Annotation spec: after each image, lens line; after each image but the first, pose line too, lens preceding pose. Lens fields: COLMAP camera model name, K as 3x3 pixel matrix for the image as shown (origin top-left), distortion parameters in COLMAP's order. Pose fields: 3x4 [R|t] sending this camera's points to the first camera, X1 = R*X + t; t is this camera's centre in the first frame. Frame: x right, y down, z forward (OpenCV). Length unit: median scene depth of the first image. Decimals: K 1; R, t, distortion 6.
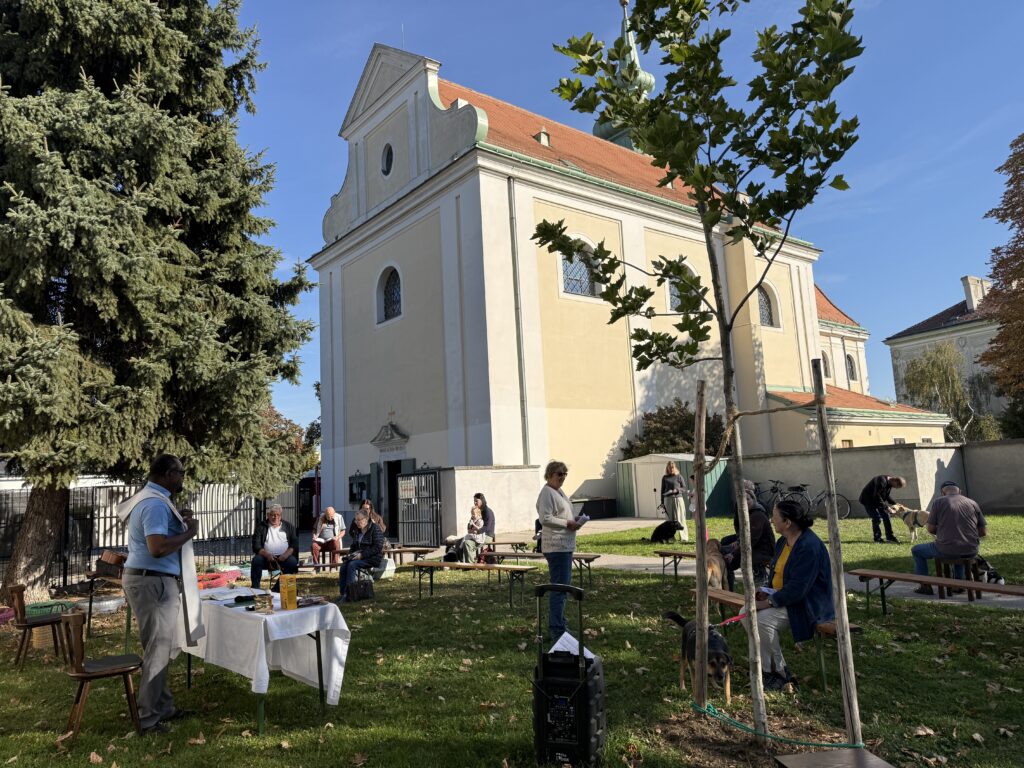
lens RADIAL K [[714.0, 0, 508.8], [0, 714.0, 389.7], [0, 0, 1]] dist [0.076358, -0.096957]
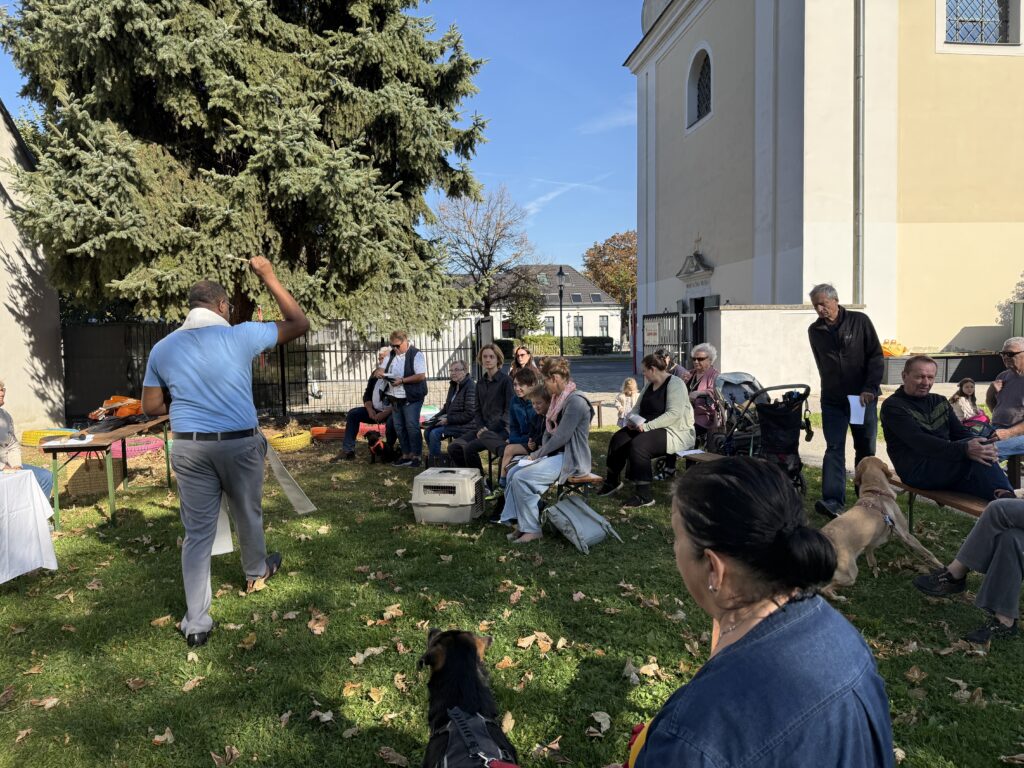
lens RADIAL K [[714.0, 0, 522.4], [0, 714.0, 383.7], [0, 0, 1]] dist [0.076358, -0.096957]
pose [[0.862868, 0.064647, -0.501279, 0.190760], [0.044952, 0.978041, 0.203508, 0.035982], [0.503427, -0.198134, 0.841014, 0.345562]]
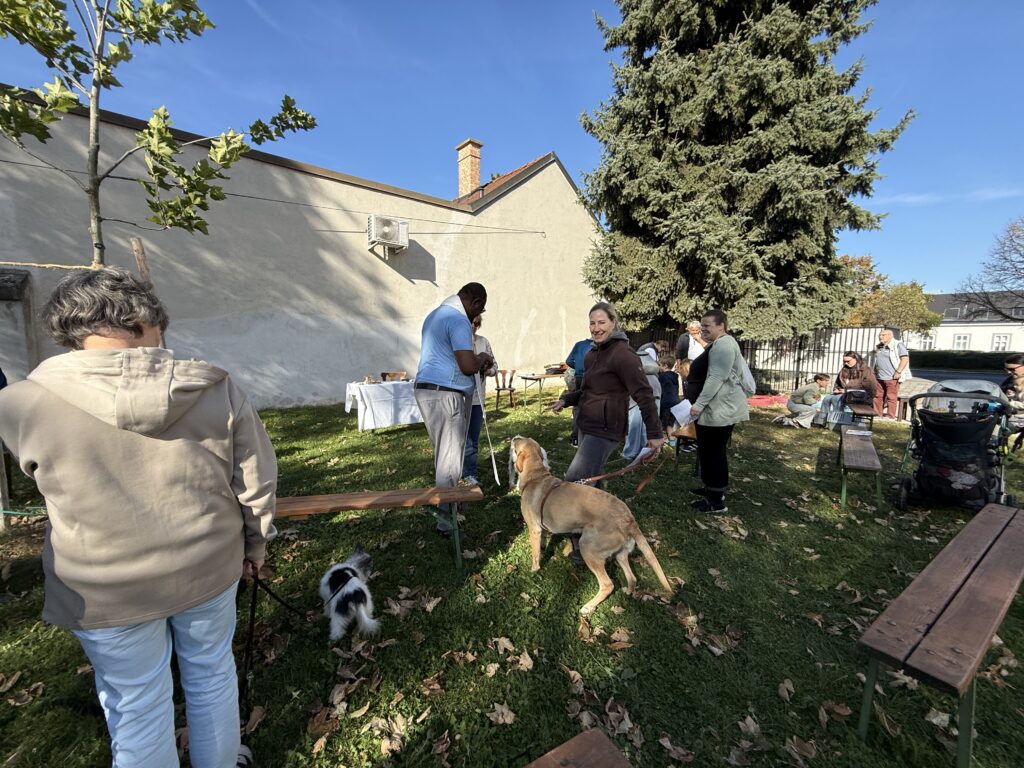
lens RADIAL K [[407.9, 0, 511.2], [0, 407.9, 382.9], [0, 0, 1]] dist [-0.000764, 0.000360]
pose [[-0.017219, 0.148773, -0.988722, 0.336618], [0.114557, 0.982650, 0.145864, 0.069177], [0.993267, -0.110753, -0.033963, 0.576994]]
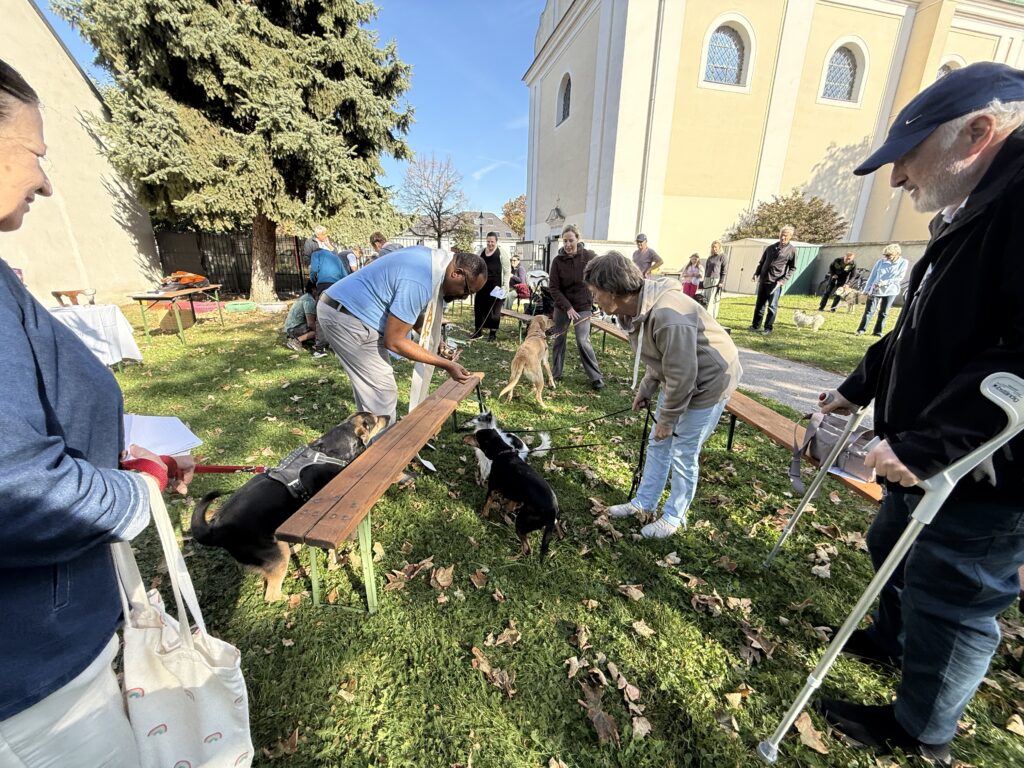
lens RADIAL K [[407.9, 0, 510.5], [0, 407.9, 384.8], [0, 0, 1]] dist [-0.000764, 0.000360]
pose [[0.905996, 0.187892, -0.379300, 0.266404], [-0.009654, 0.905020, 0.425258, 0.047393], [0.423177, -0.381621, 0.821758, 0.340855]]
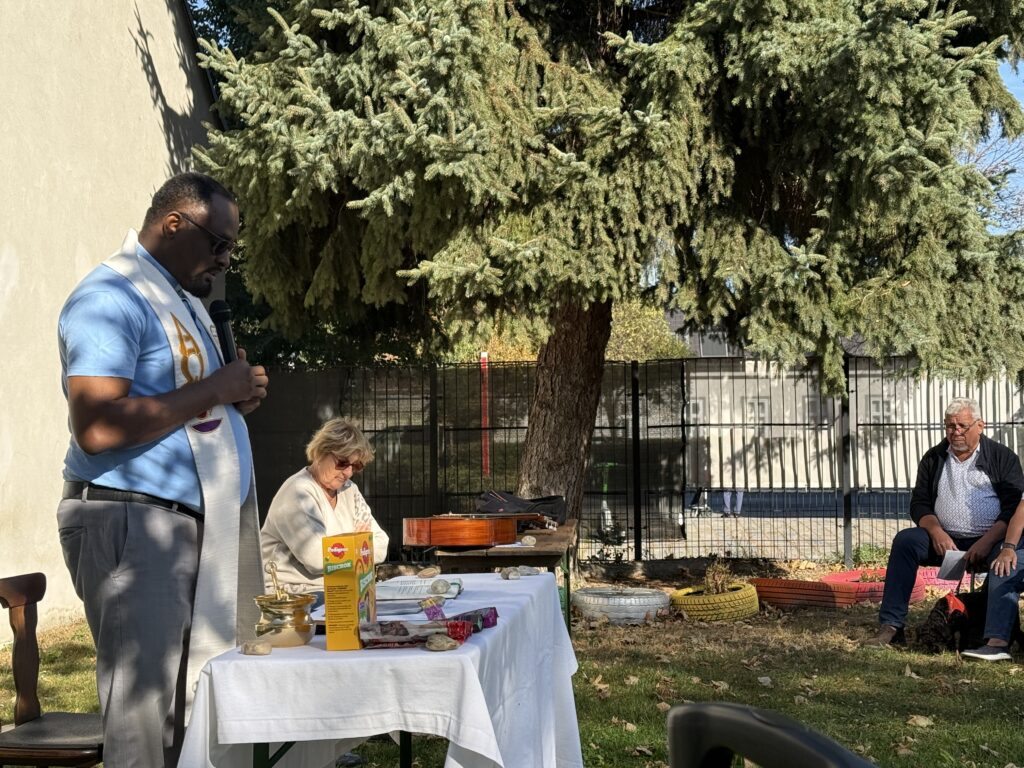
lens RADIAL K [[1571.7, 0, 530.9], [0, 1571.7, 403.5], [0, 0, 1]] dist [0.143736, 0.000000]
pose [[0.709608, 0.022910, -0.704224, 0.076422], [0.068412, 0.992509, 0.101224, 0.057403], [0.701267, -0.120006, 0.702725, 0.240676]]
